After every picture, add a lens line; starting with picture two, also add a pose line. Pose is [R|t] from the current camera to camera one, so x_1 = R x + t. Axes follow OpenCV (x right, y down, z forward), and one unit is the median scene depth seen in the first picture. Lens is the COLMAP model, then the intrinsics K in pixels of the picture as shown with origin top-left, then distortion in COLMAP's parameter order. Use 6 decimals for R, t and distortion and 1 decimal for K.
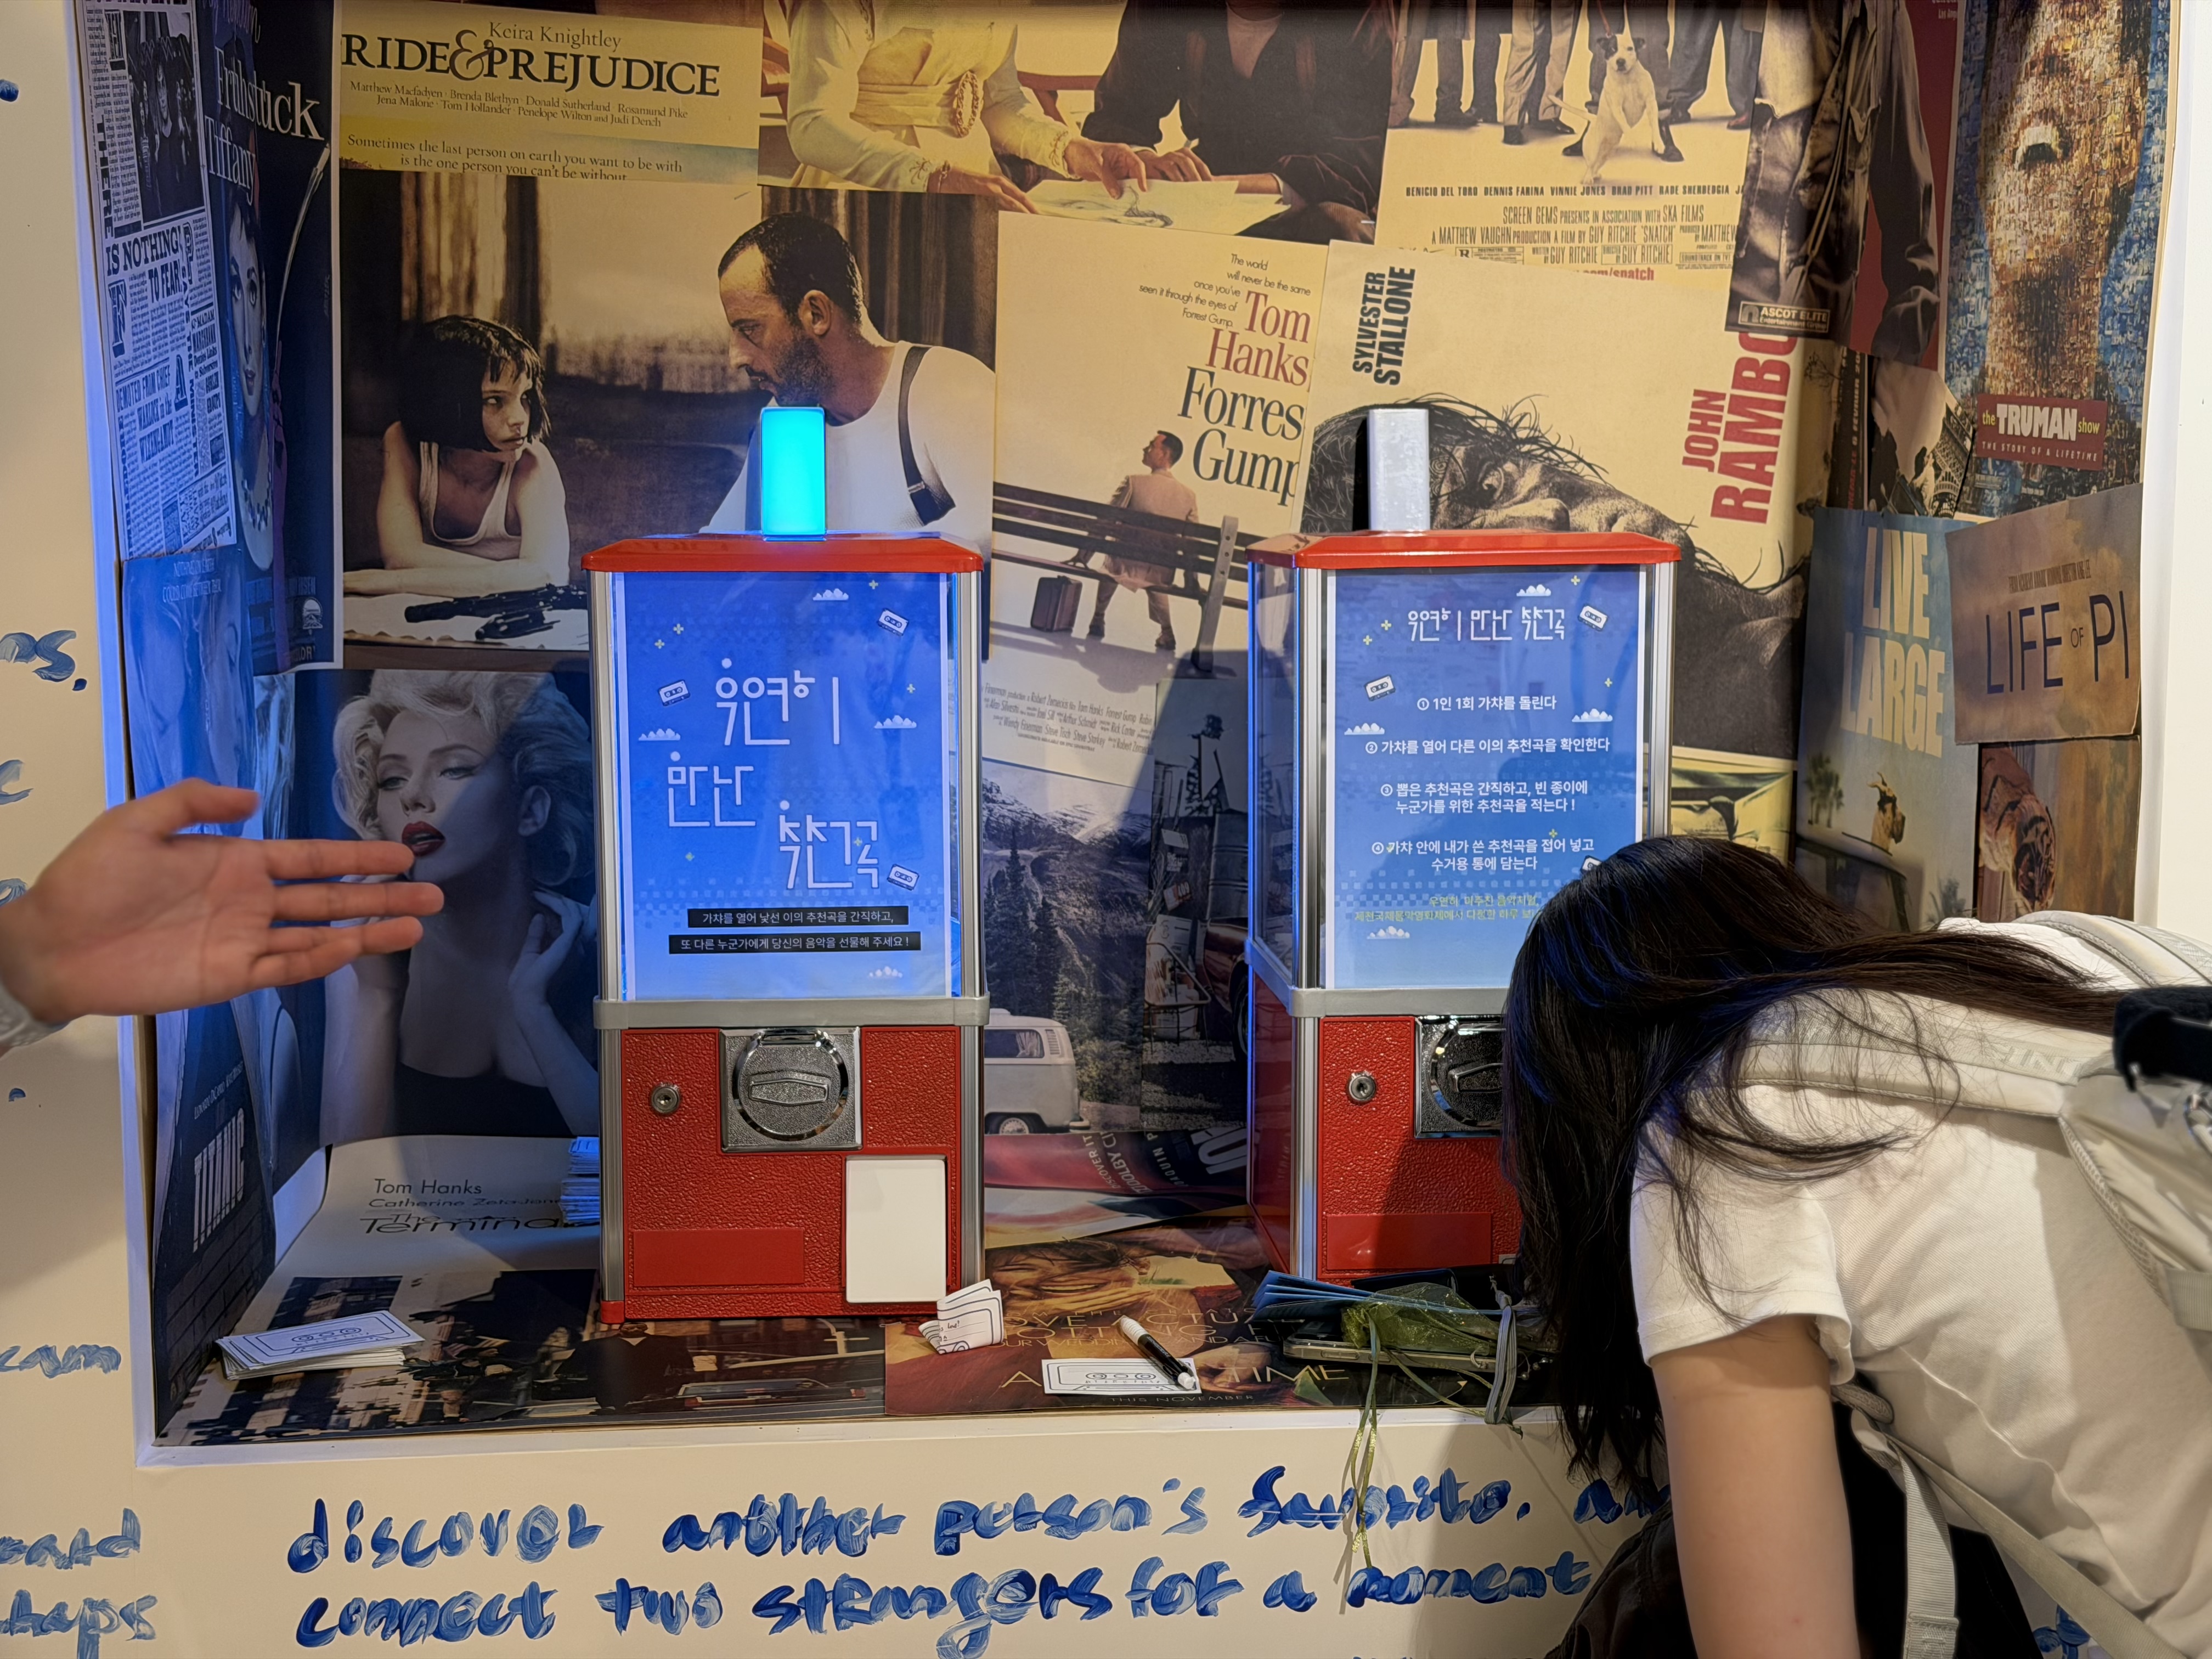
lens RADIAL K [[3085.0, 0, 1107.4], [0, 3085.0, 831.2], [0, 0, 1]] dist [0.132283, 0.000000]
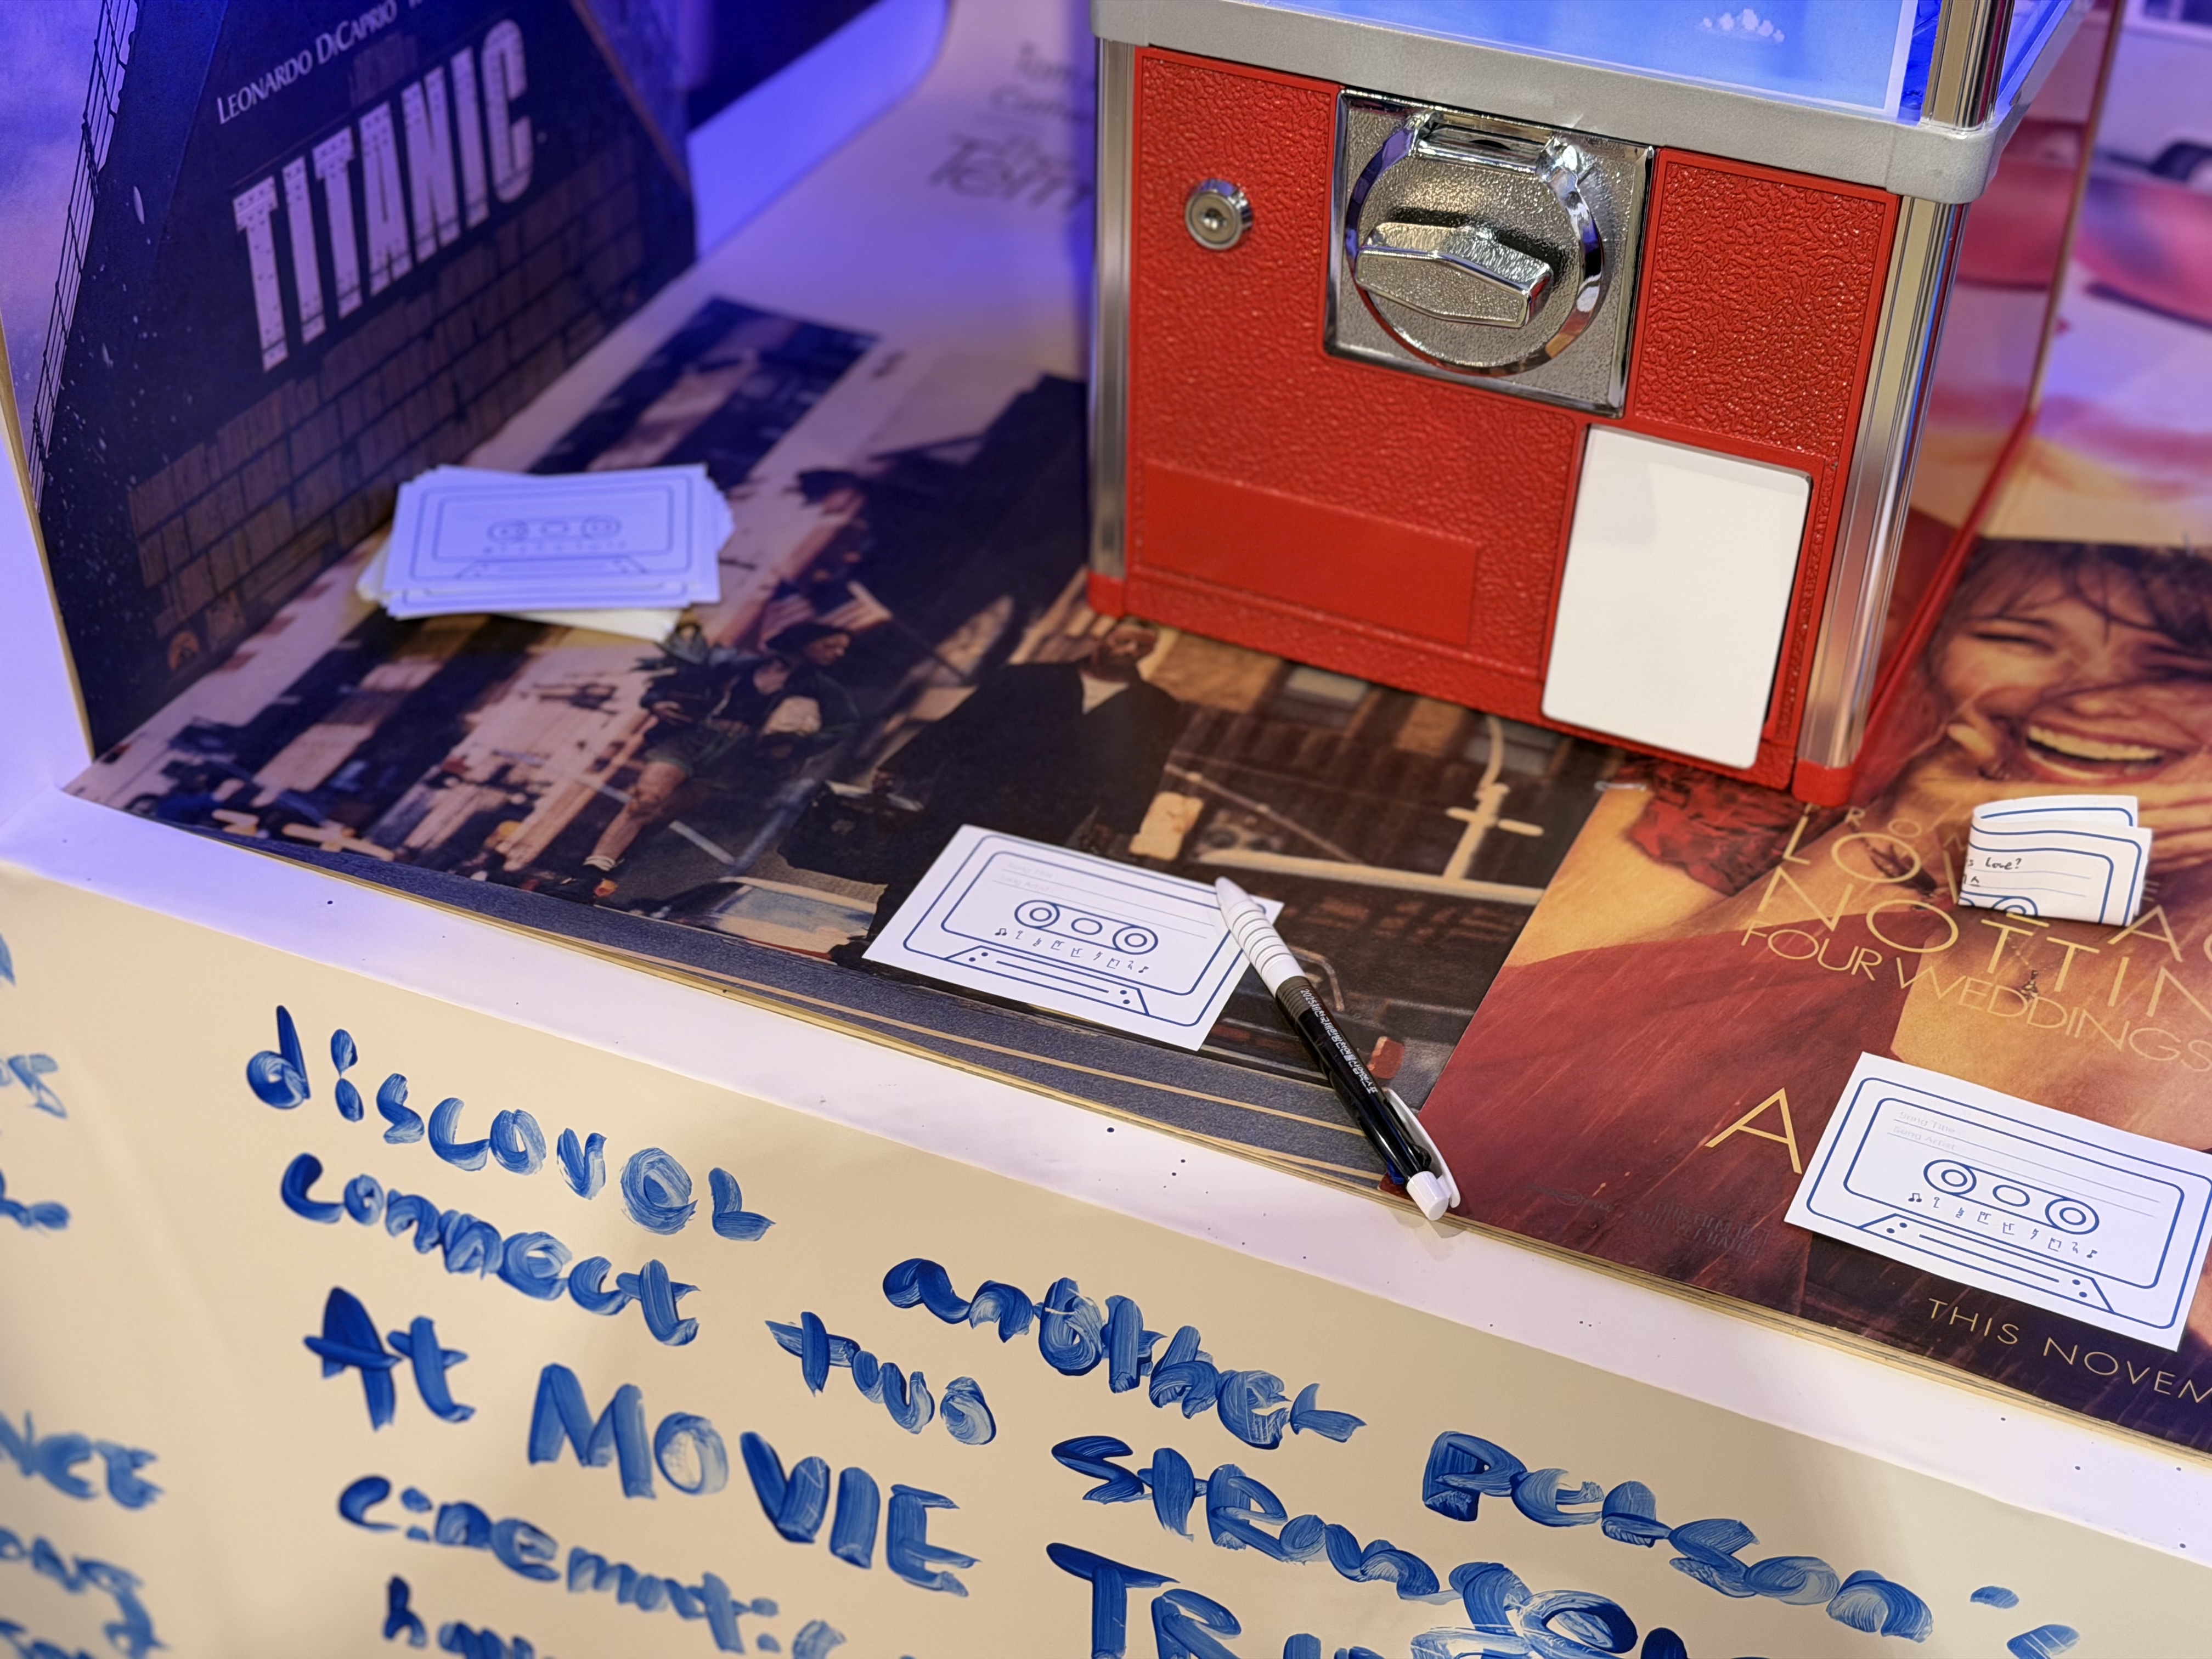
lens RADIAL K [[3085.0, 0, 1096.6], [0, 3085.0, 826.7], [0, 0, 1]] dist [0.132283, 0.000000]
pose [[0.872568, 0.298469, -0.386706, 0.046753], [-0.063733, 0.854422, 0.515656, -0.076291], [0.484318, -0.425299, 0.764563, 0.678698]]
